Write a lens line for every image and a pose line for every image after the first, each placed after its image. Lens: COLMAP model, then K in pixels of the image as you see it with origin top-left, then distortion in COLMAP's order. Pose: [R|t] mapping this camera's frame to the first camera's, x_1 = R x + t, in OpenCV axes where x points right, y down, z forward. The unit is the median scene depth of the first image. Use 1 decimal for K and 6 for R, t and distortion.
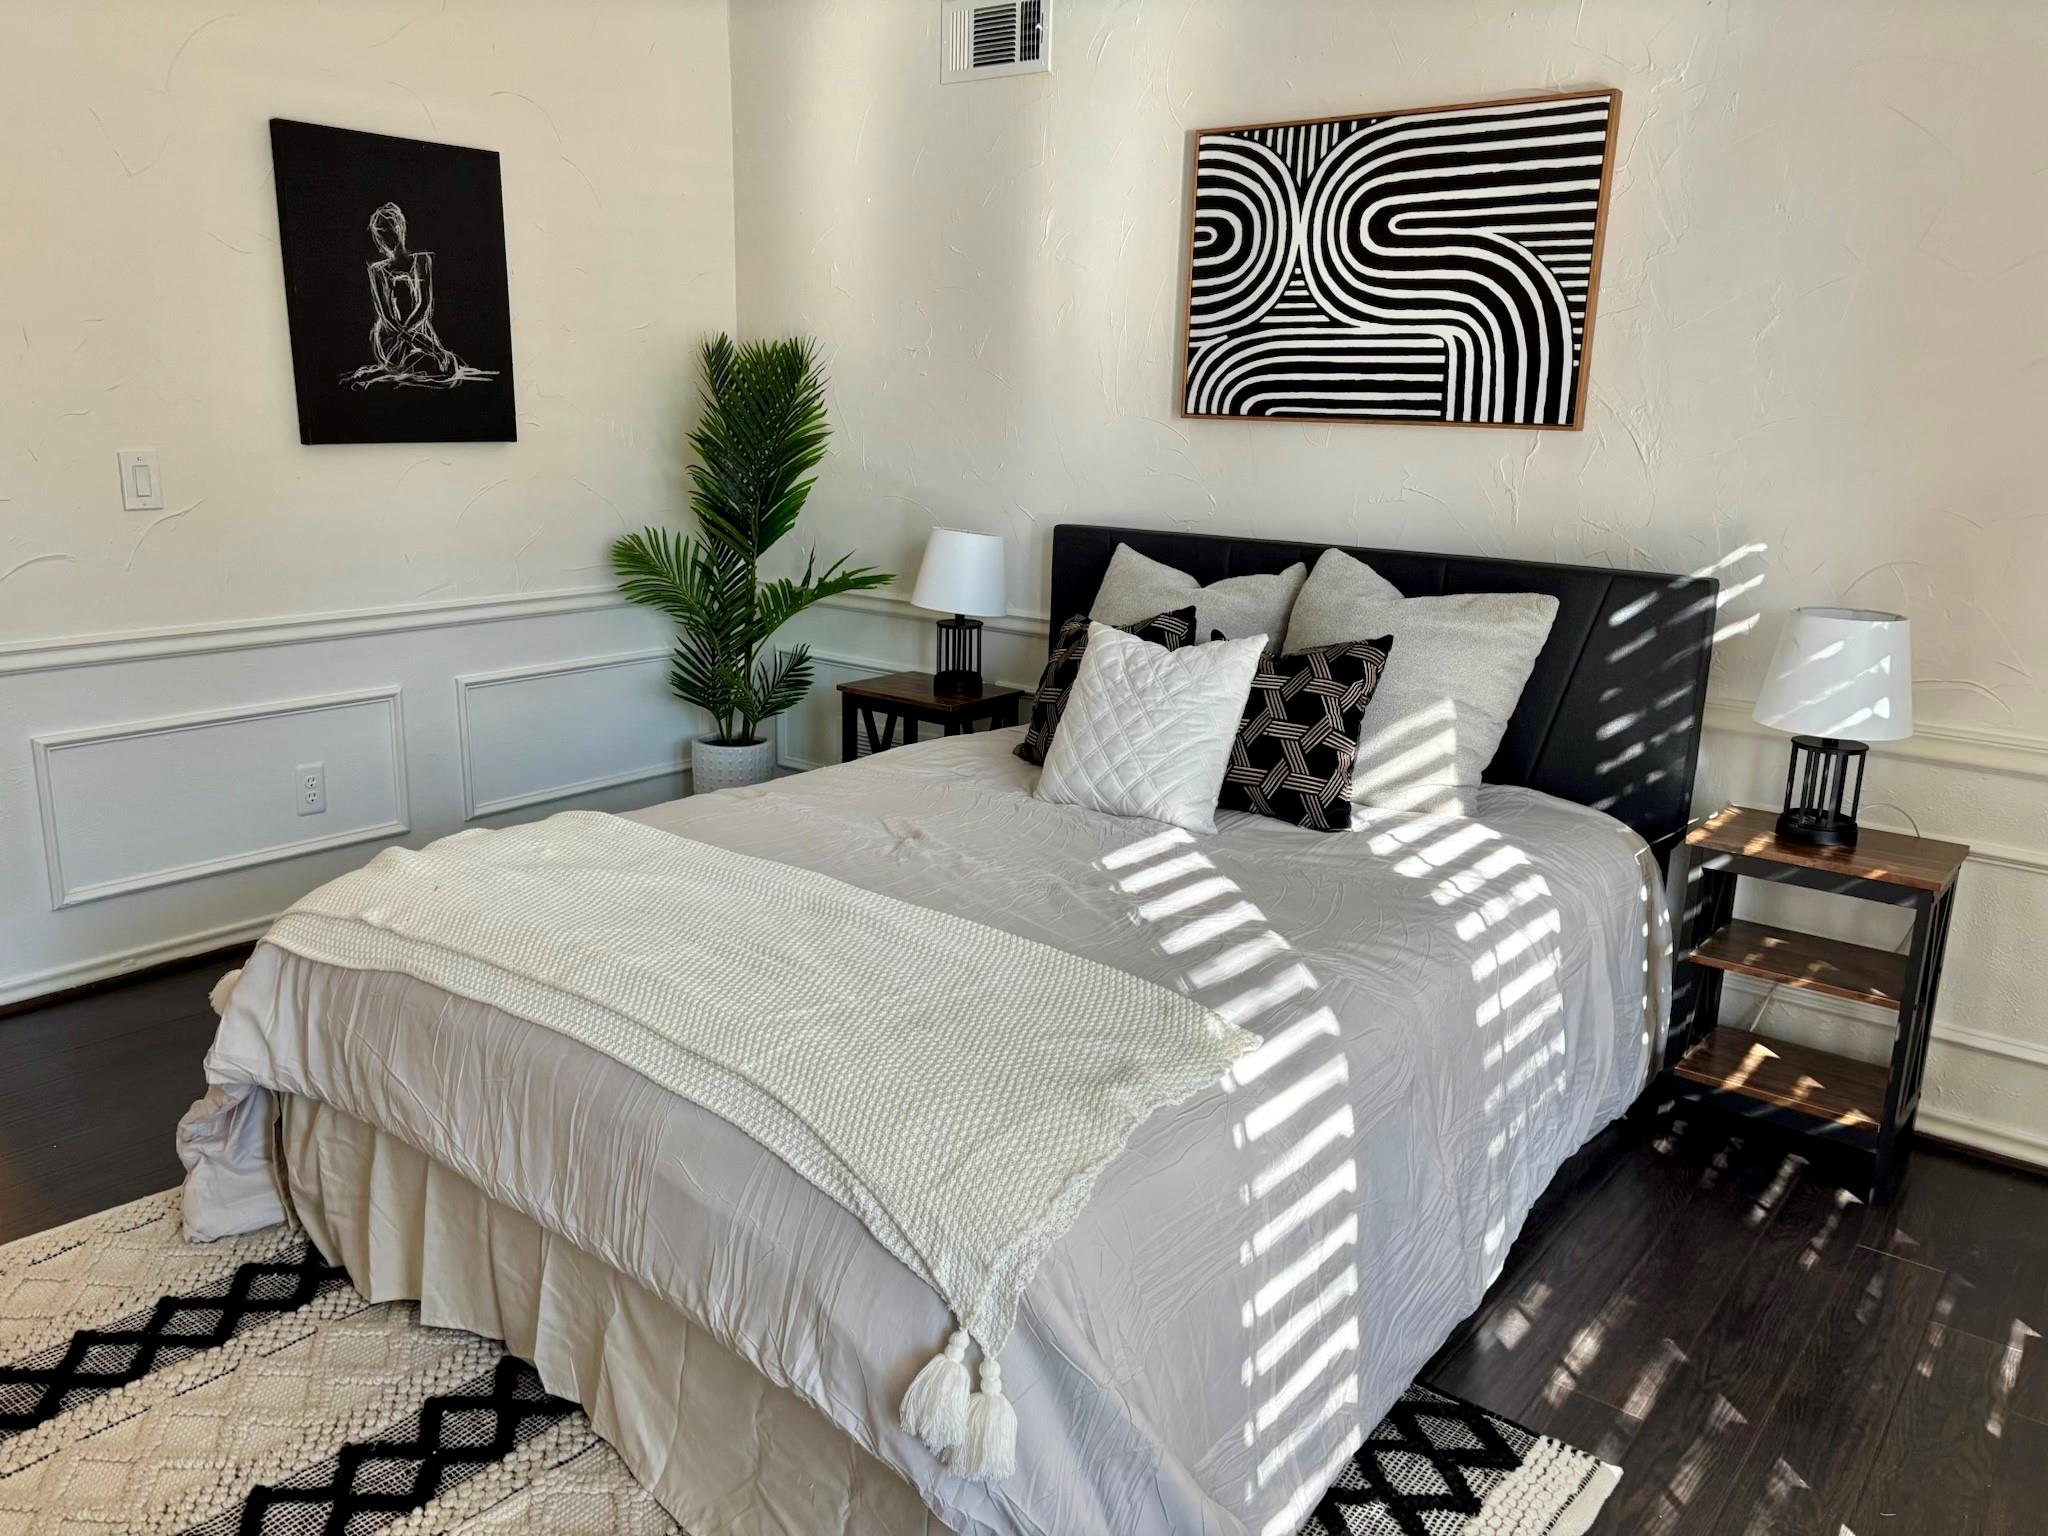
lens RADIAL K [[1559.6, 0, 1024.3], [0, 1559.6, 755.9], [0, 0, 1]] dist [0.027452, -0.019331]
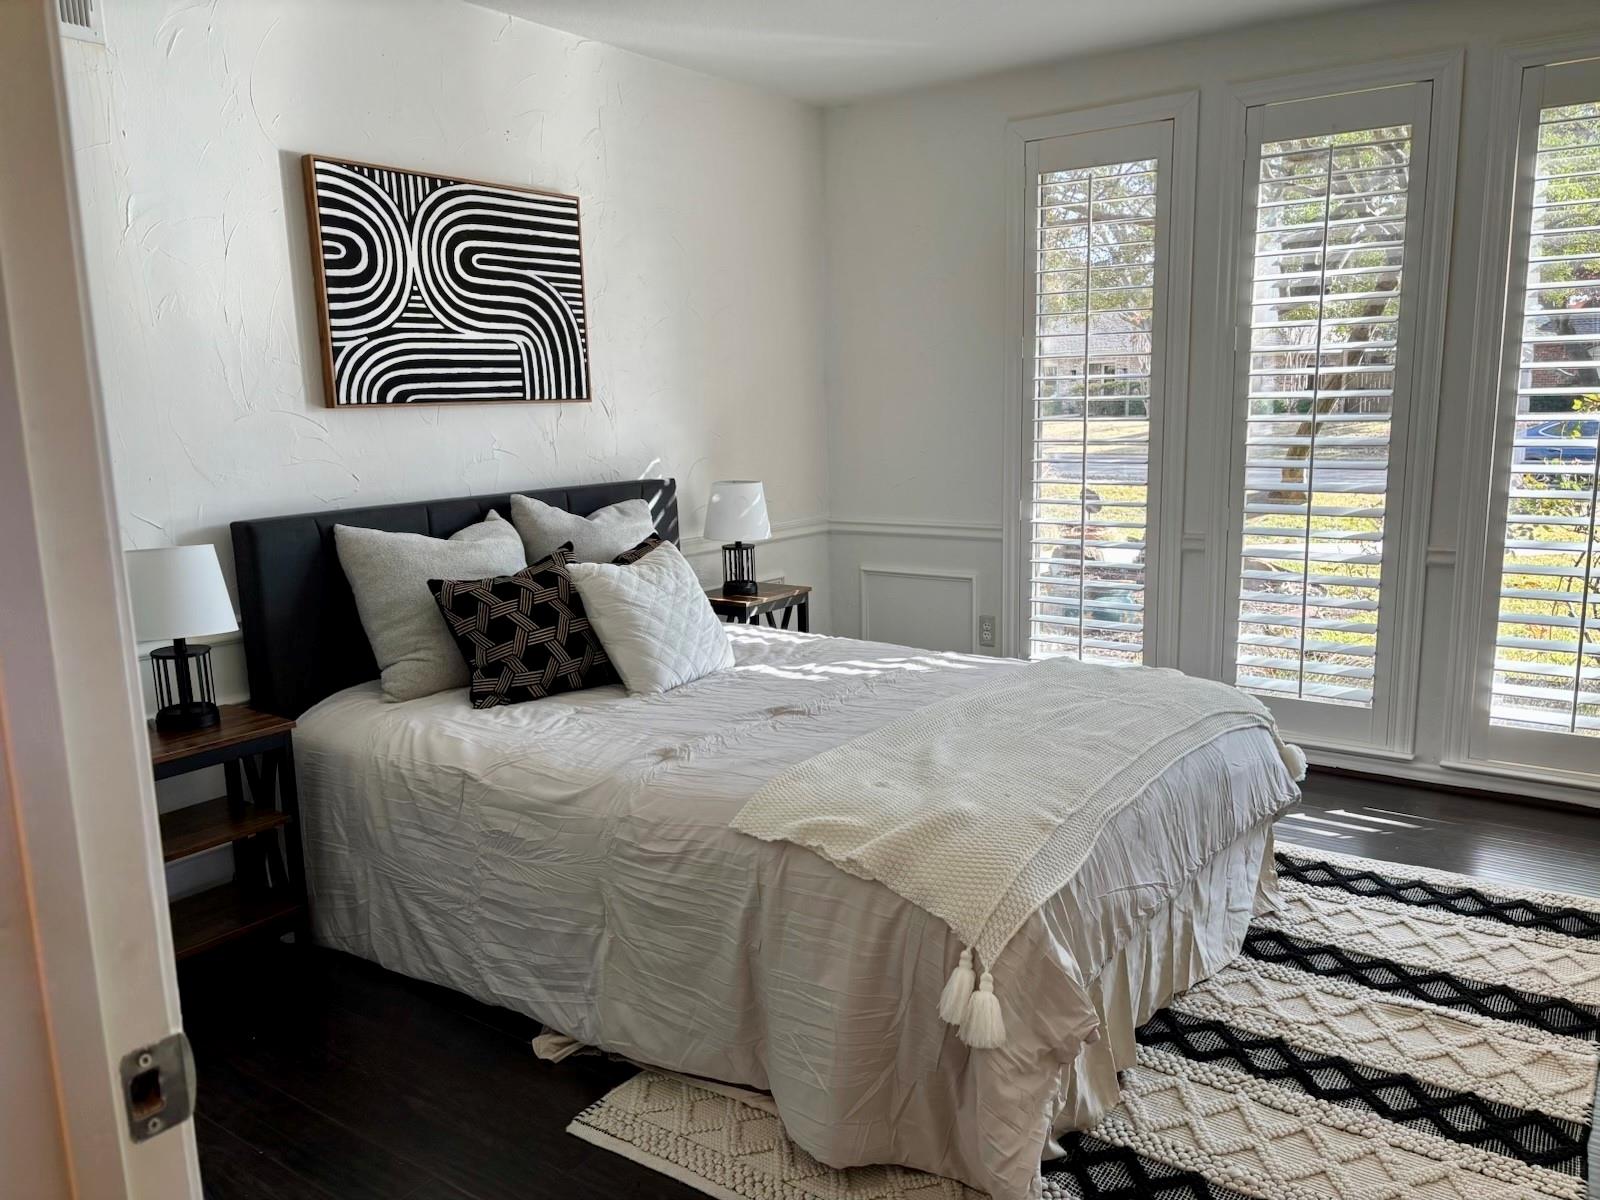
lens RADIAL K [[1218.5, 0, 801.2], [0, 1218.5, 610.7], [0, 0, 1]] dist [0.027452, -0.019331]
pose [[-0.025406, -0.199858, 0.979496, -0.851842], [0.250352, 0.947317, 0.199785, -0.183706], [-0.967822, 0.250294, 0.025968, 0.742291]]
